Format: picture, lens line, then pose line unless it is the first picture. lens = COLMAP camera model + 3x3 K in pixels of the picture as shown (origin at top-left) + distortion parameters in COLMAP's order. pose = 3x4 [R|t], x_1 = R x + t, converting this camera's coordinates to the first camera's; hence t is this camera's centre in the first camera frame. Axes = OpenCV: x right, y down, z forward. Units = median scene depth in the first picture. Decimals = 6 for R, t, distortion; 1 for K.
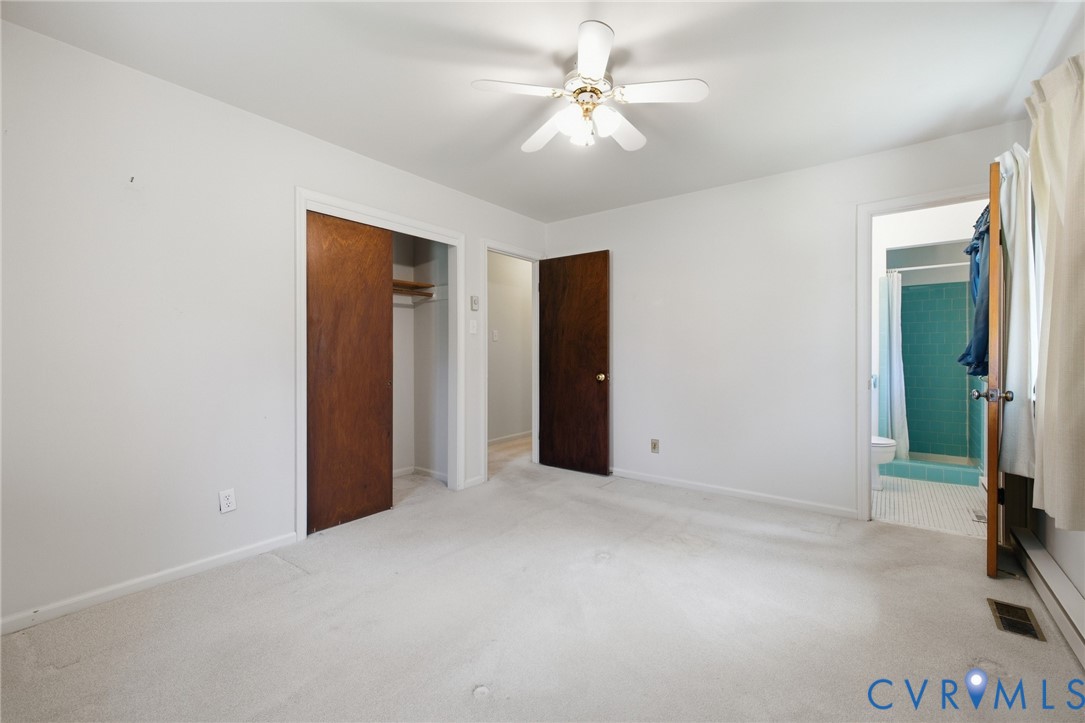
lens RADIAL K [[465.2, 0, 542.6], [0, 465.2, 350.5], [0, 0, 1]] dist [0.009260, -0.000279]
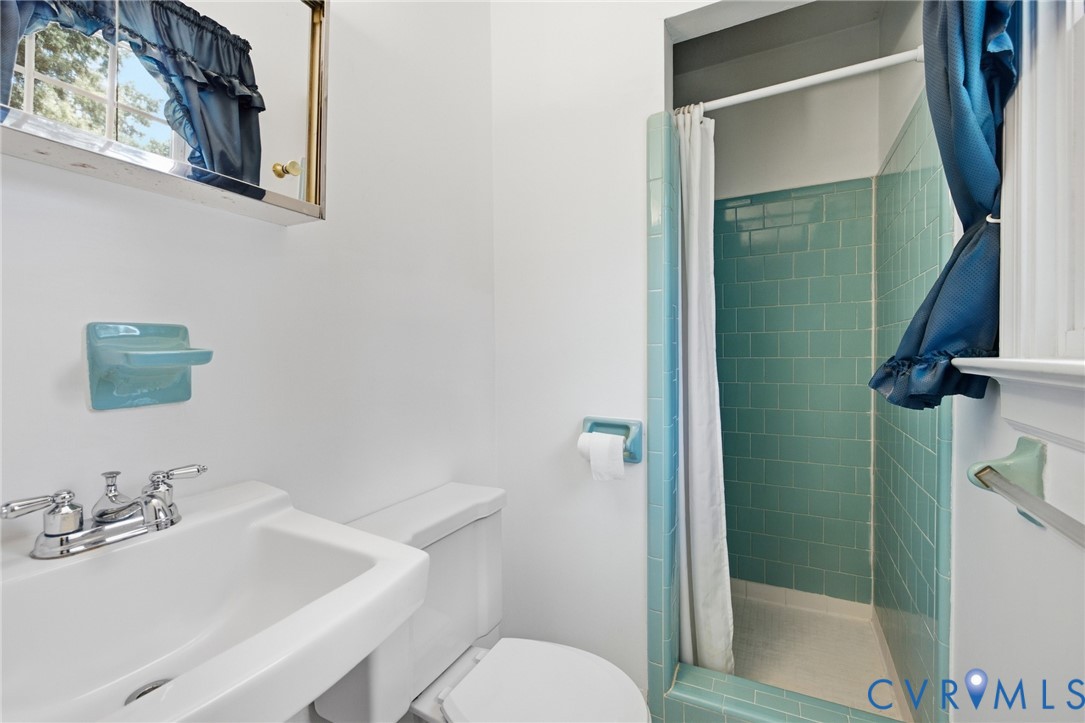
lens RADIAL K [[465.2, 0, 542.6], [0, 465.2, 350.5], [0, 0, 1]] dist [0.009260, -0.000279]
pose [[0.984871, 0.002901, 0.173263, 0.586547], [-0.002712, 0.999995, -0.001325, 0.004000], [-0.173266, 0.000836, 0.984875, 0.688564]]
